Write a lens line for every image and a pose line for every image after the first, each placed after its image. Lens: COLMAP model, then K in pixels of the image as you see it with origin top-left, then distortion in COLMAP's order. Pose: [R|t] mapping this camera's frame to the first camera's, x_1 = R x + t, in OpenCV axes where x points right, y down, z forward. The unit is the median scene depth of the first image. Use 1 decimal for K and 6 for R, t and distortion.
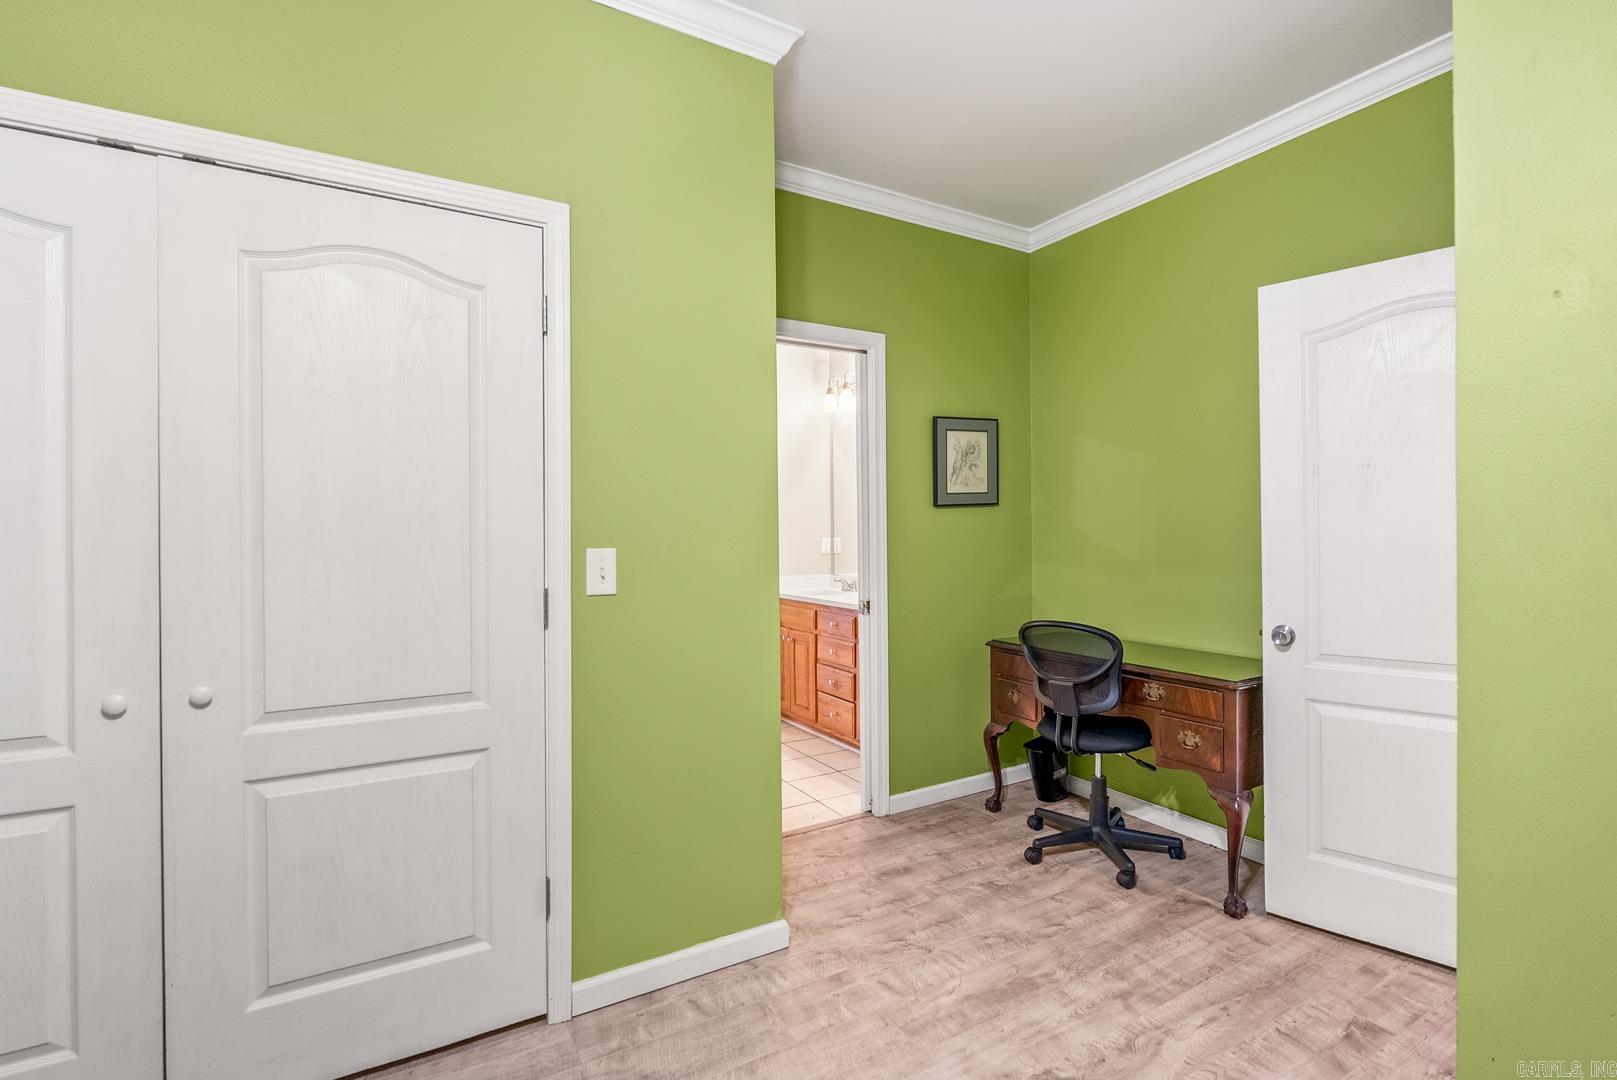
lens RADIAL K [[746.0, 0, 809.6], [0, 746.0, 533.6], [0, 0, 1]] dist [-0.006846, 0.002037]
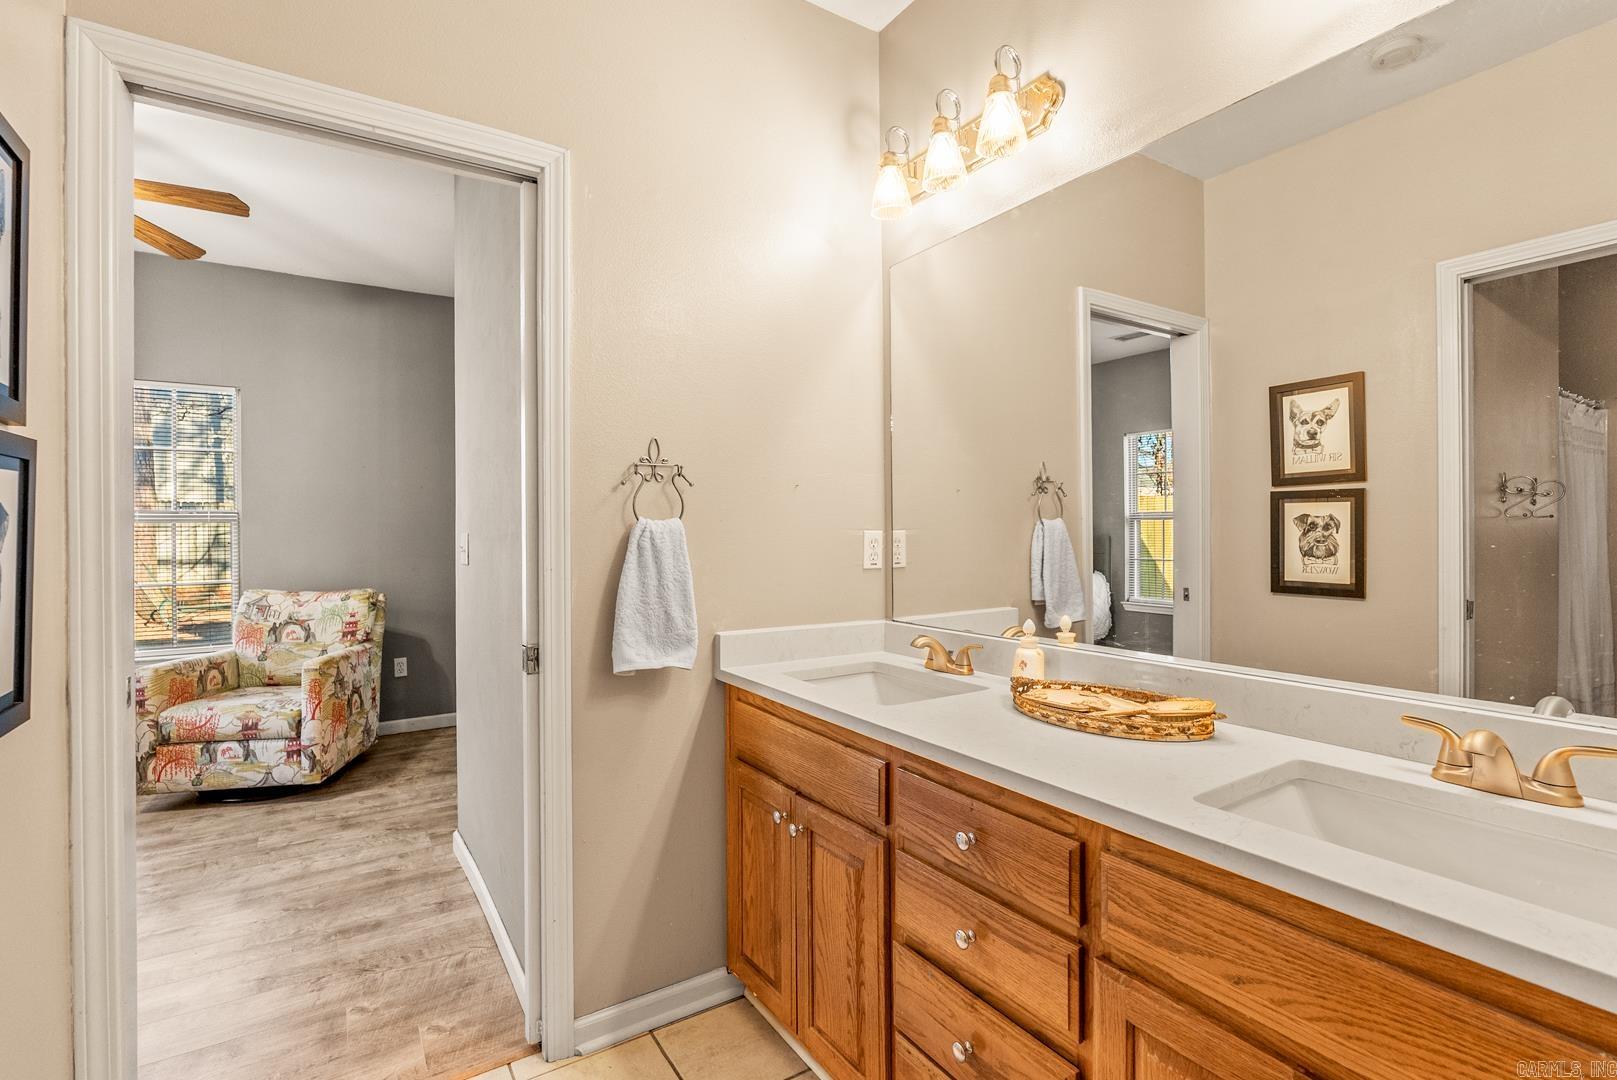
lens RADIAL K [[746.0, 0, 806.3], [0, 746.0, 527.3], [0, 0, 1]] dist [-0.006846, 0.002037]
pose [[0.999344, -0.003518, 0.036046, -0.035425], [0.003761, 0.999971, -0.006679, 0.007510], [-0.036022, 0.006810, 0.999328, 0.689955]]
